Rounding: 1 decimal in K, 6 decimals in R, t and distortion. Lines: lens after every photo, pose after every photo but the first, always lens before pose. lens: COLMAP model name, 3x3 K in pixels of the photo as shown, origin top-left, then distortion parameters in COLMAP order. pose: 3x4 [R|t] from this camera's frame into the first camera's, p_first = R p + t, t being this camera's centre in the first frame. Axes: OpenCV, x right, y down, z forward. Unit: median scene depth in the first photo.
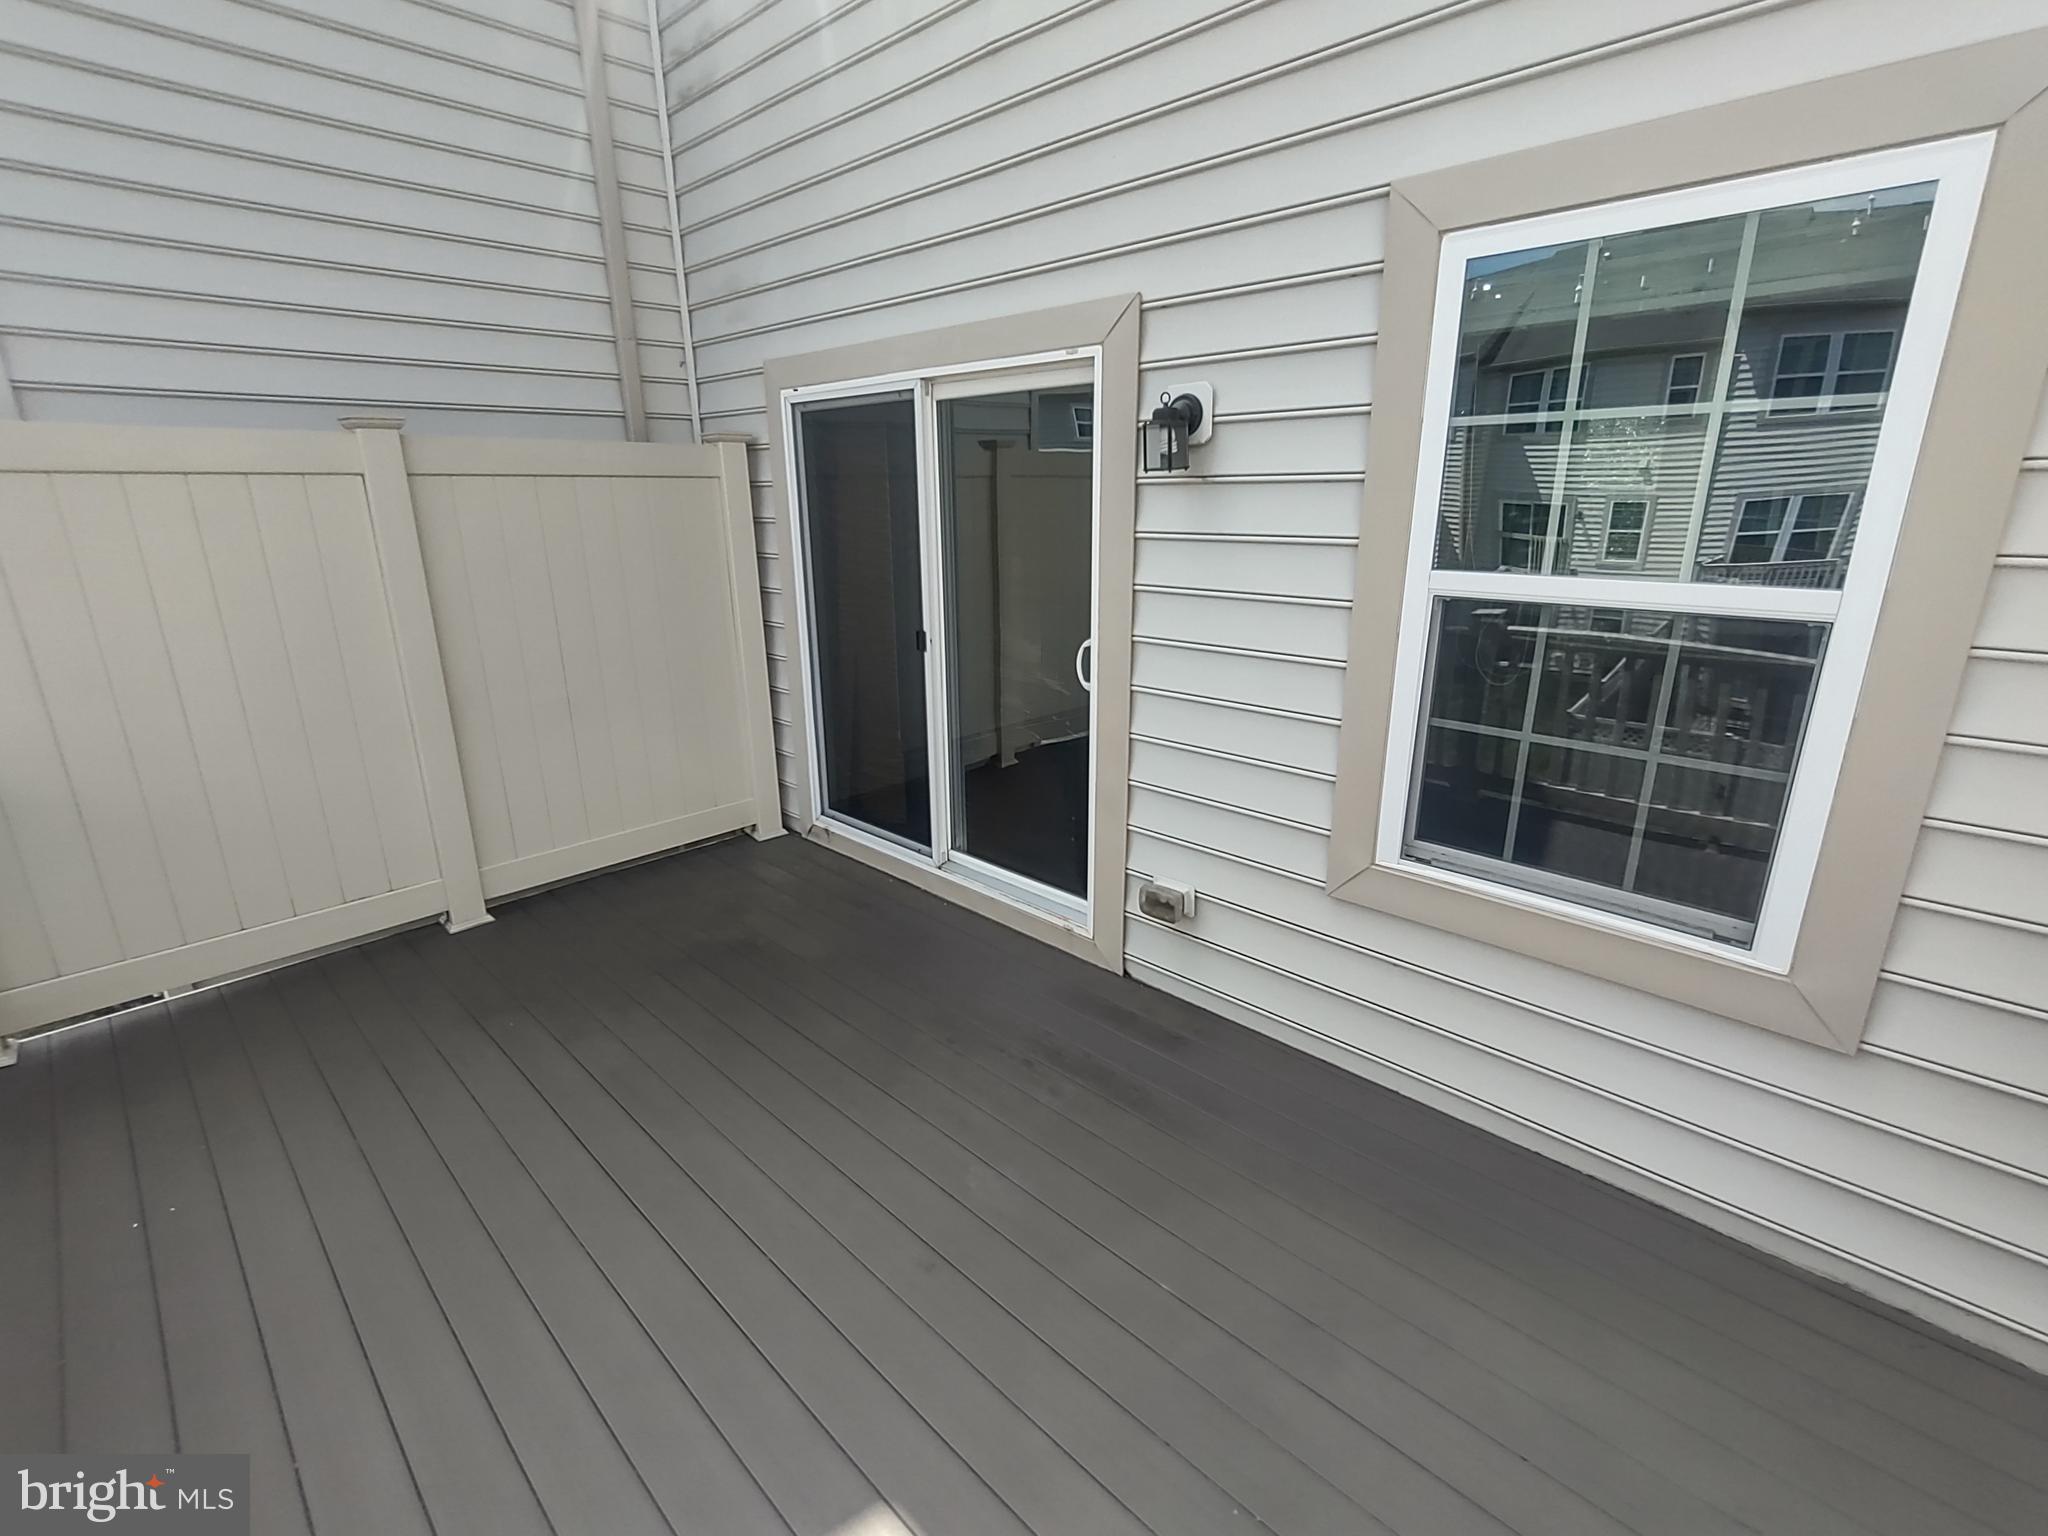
lens RADIAL K [[915.4, 0, 1024.0], [0, 915.4, 768.0], [0, 0, 1]] dist [-0.000042, -0.000108]
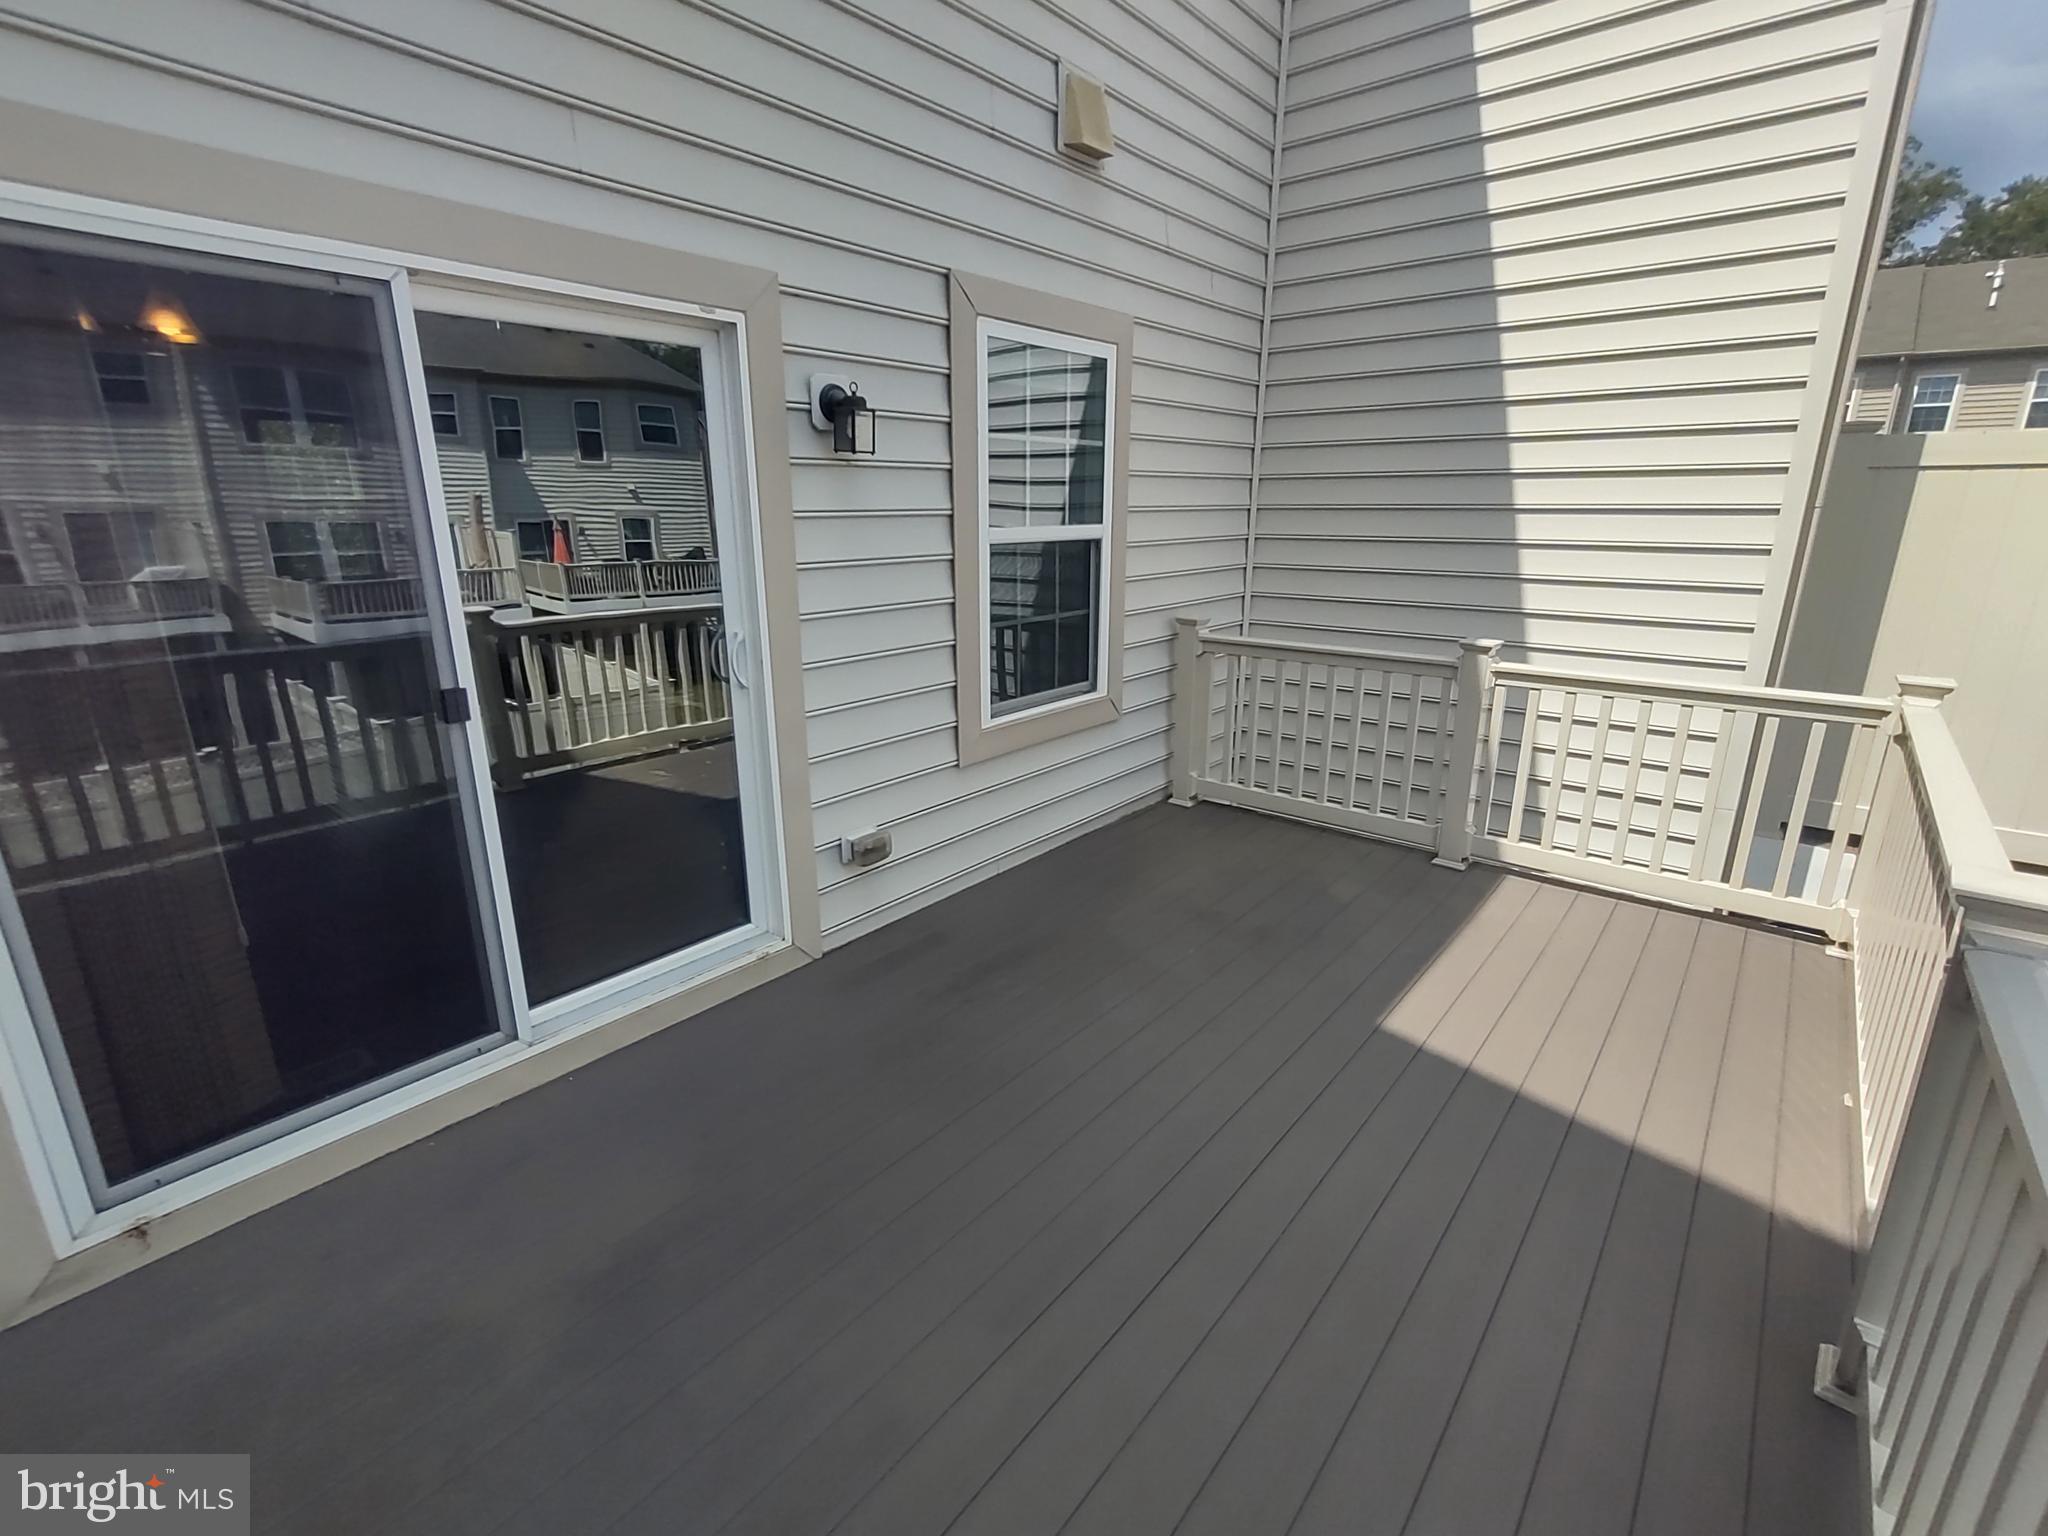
lens RADIAL K [[915.4, 0, 1024.0], [0, 915.4, 768.0], [0, 0, 1]] dist [-0.000042, -0.000108]
pose [[-0.065491, -0.272954, 0.959795, -0.988287], [0.288713, 0.915536, 0.280067, -0.218190], [-0.955173, 0.295448, 0.018846, 0.861582]]
